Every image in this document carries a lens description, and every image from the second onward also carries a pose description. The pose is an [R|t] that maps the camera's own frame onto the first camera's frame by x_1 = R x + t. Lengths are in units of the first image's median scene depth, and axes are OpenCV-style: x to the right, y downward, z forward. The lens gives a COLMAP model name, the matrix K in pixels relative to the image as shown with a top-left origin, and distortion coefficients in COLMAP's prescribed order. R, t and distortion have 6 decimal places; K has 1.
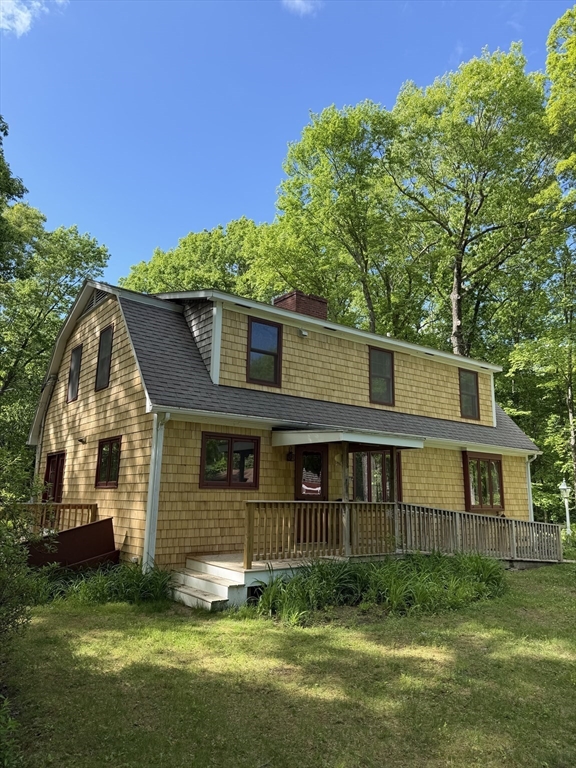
lens RADIAL K [[539.2, 0, 288.0], [0, 539.2, 379.9], [0, 0, 1]] dist [0.051583, -0.020626]
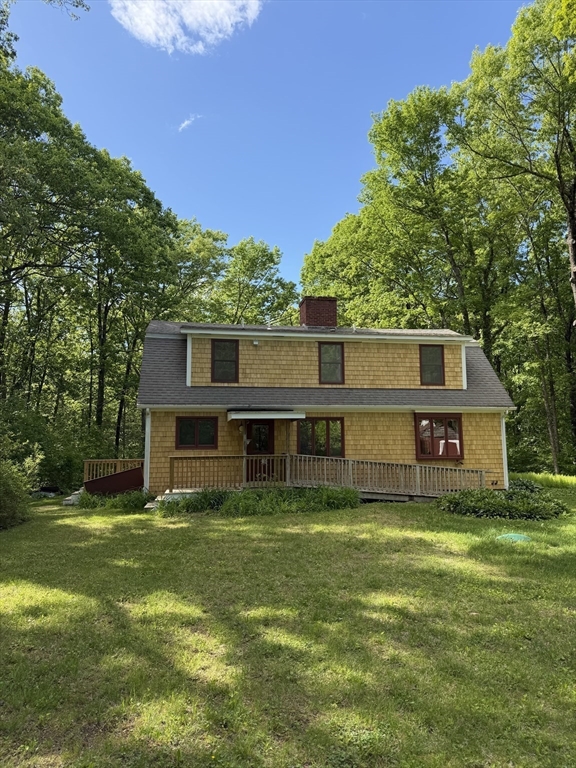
lens RADIAL K [[539.2, 0, 293.2], [0, 539.2, 383.3], [0, 0, 1]] dist [0.051583, -0.020626]
pose [[0.889287, -0.081263, -0.450073, 0.758903], [0.118968, 0.991313, 0.056077, -0.047298], [0.441606, -0.103413, 0.891229, -0.270113]]
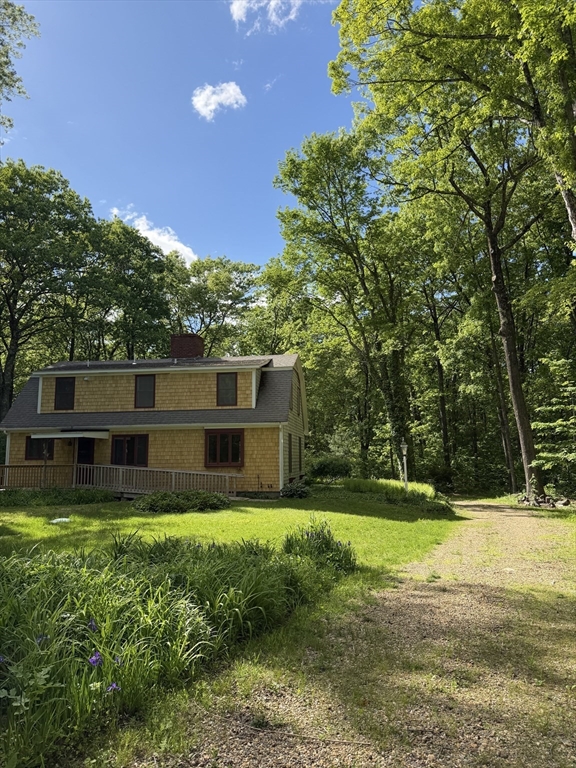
lens RADIAL K [[539.2, 0, 288.3], [0, 539.2, 386.2], [0, 0, 1]] dist [0.051583, -0.020626]
pose [[0.720574, -0.121601, -0.682632, 1.839969], [0.167851, 0.985811, 0.001573, 0.056230], [0.672755, -0.115713, 0.730761, 0.061217]]
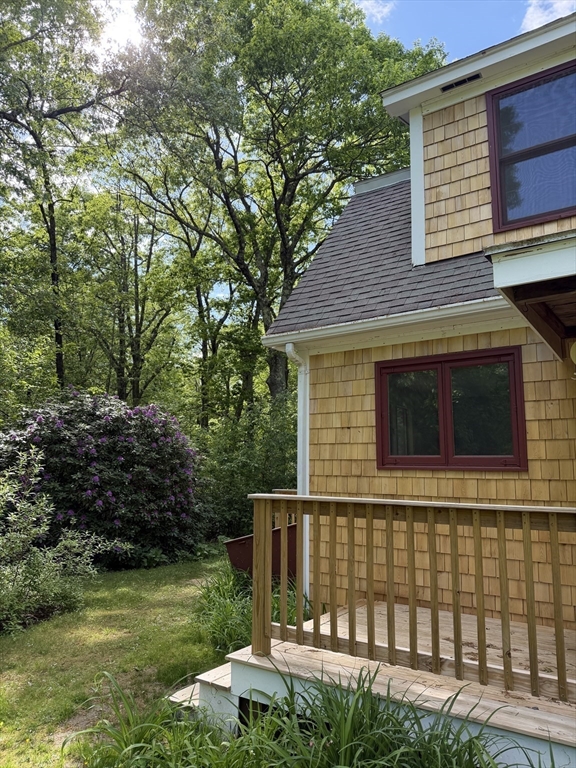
lens RADIAL K [[539.2, 0, 282.7], [0, 539.2, 388.5], [0, 0, 1]] dist [0.051583, -0.020626]
pose [[0.314396, -0.154108, -0.936699, 0.243325], [0.190684, 0.976875, -0.096716, 0.124759], [0.929943, -0.148206, 0.336512, 0.597231]]
